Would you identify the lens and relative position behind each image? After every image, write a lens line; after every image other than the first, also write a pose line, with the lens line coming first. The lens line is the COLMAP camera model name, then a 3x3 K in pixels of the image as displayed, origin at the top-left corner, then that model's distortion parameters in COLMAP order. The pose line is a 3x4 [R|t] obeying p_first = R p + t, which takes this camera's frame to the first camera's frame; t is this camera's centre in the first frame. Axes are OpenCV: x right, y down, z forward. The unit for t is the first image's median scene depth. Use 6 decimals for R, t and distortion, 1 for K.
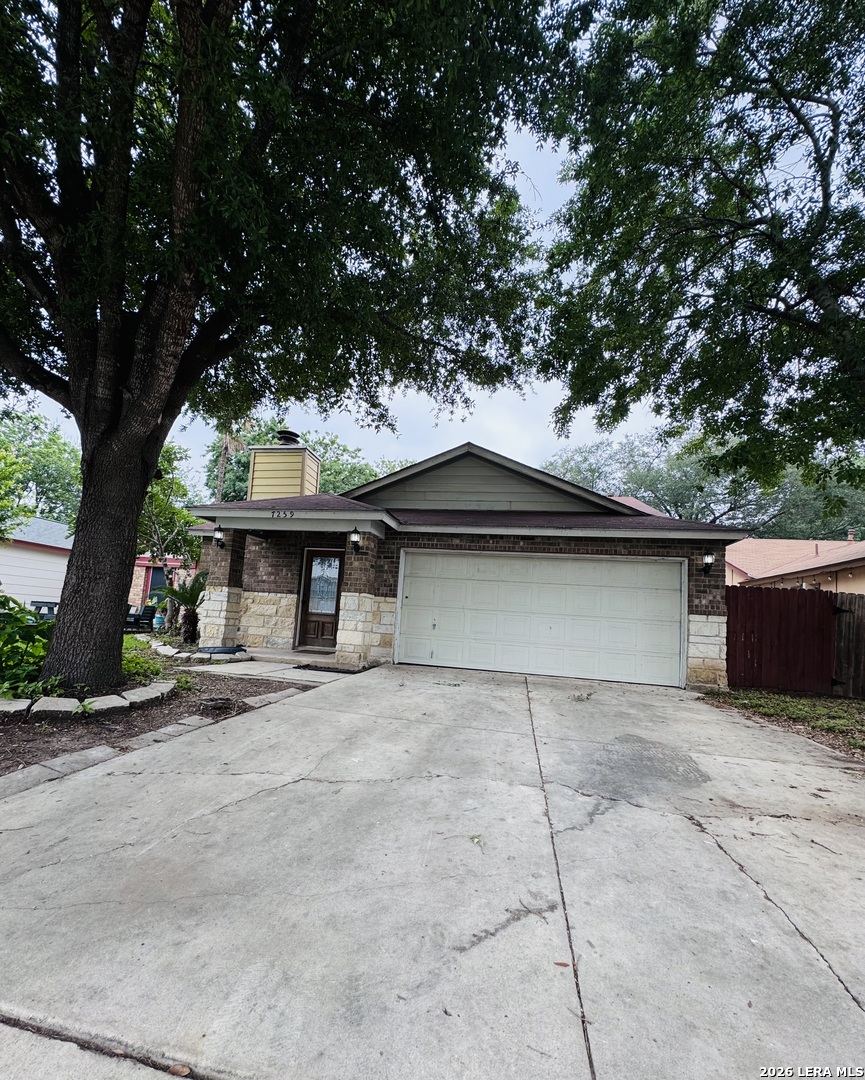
lens RADIAL K [[467.1, 0, 438.3], [0, 467.1, 582.0], [0, 0, 1]] dist [-0.007581, 0.000376]
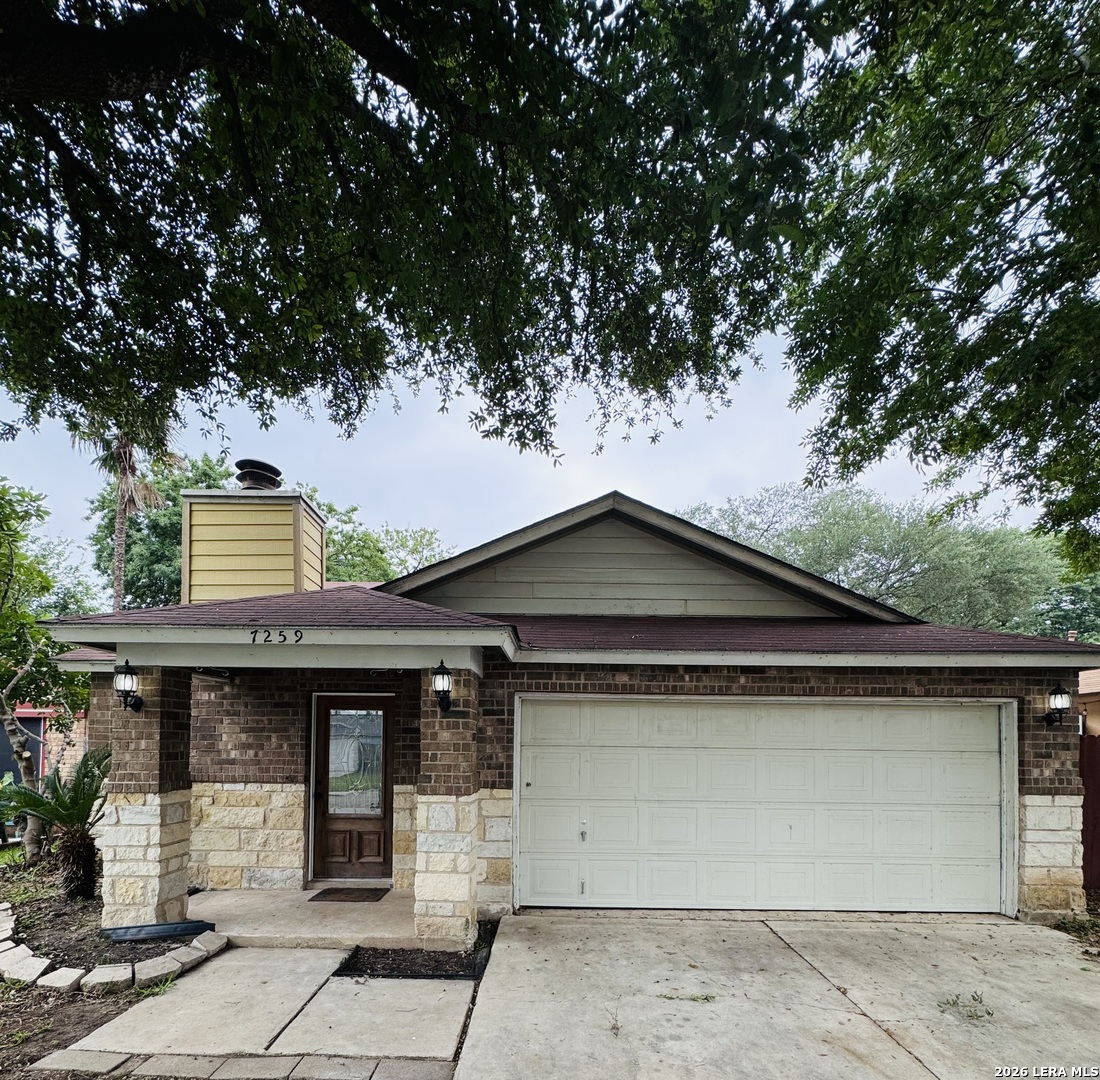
lens RADIAL K [[588.9, 0, 557.2], [0, 588.9, 735.5], [0, 0, 1]] dist [-0.010788, 0.004739]
pose [[0.981651, -0.050381, 0.183911, -0.163973], [0.036090, 0.996122, 0.080246, -0.079852], [-0.187241, -0.072136, 0.979662, 0.352423]]
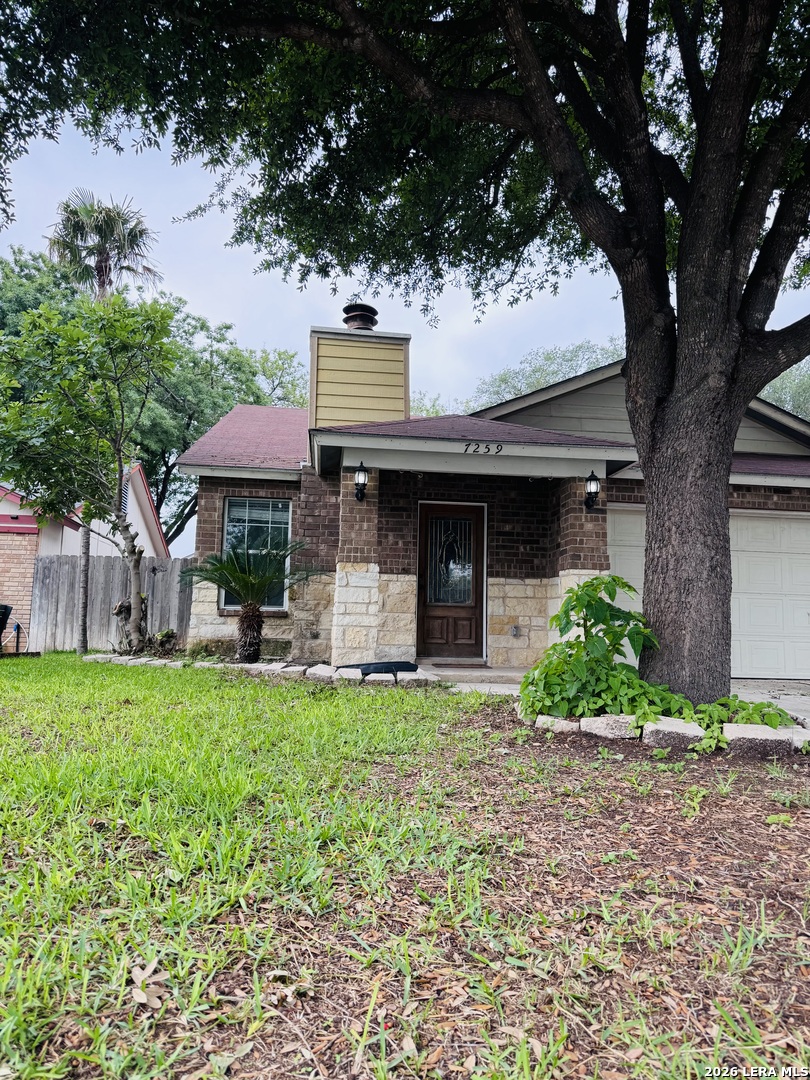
lens RADIAL K [[764.3, 0, 415.5], [0, 764.3, 550.7], [0, 0, 1]] dist [0.038415, -0.042549]
pose [[0.950920, -0.008576, 0.309317, -0.705528], [0.009840, 0.999948, -0.002528, -0.004019], [-0.309279, 0.005448, 0.950956, 0.039388]]
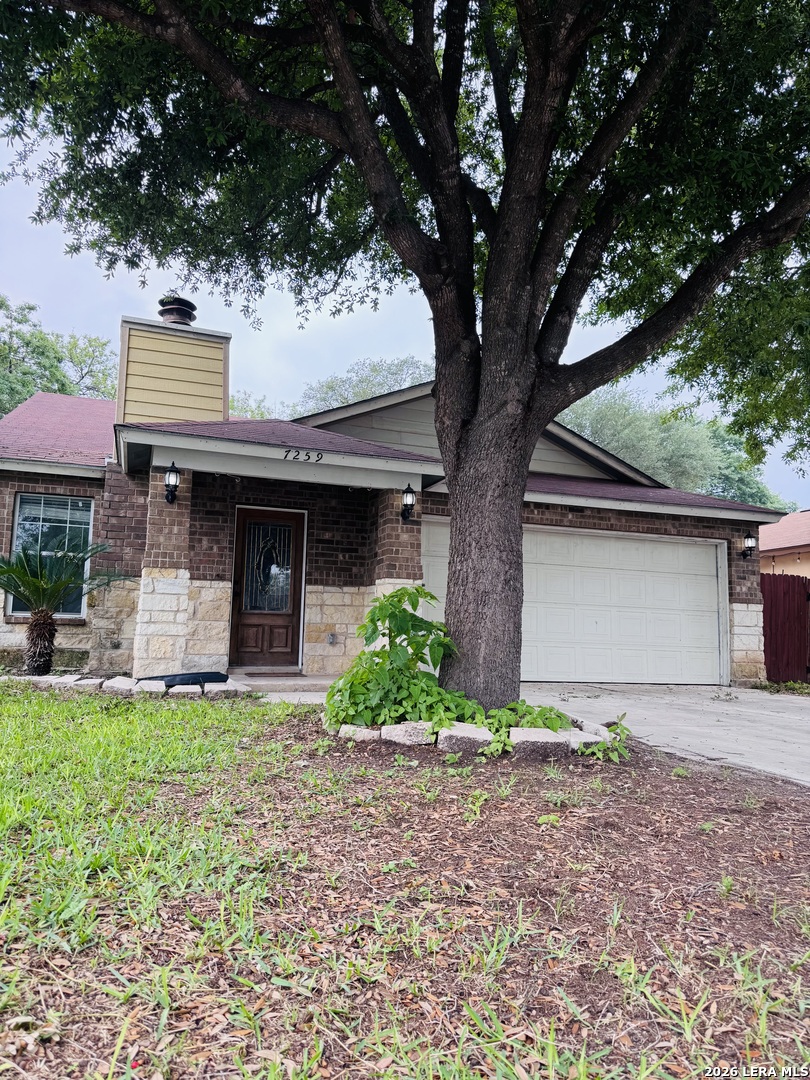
lens RADIAL K [[764.3, 0, 413.1], [0, 764.3, 549.9], [0, 0, 1]] dist [0.038415, -0.042549]
pose [[0.858223, 0.017568, 0.512975, -0.695960], [-0.013592, 0.999841, -0.011502, -0.007334], [-0.513096, 0.002899, 0.858326, 0.033422]]
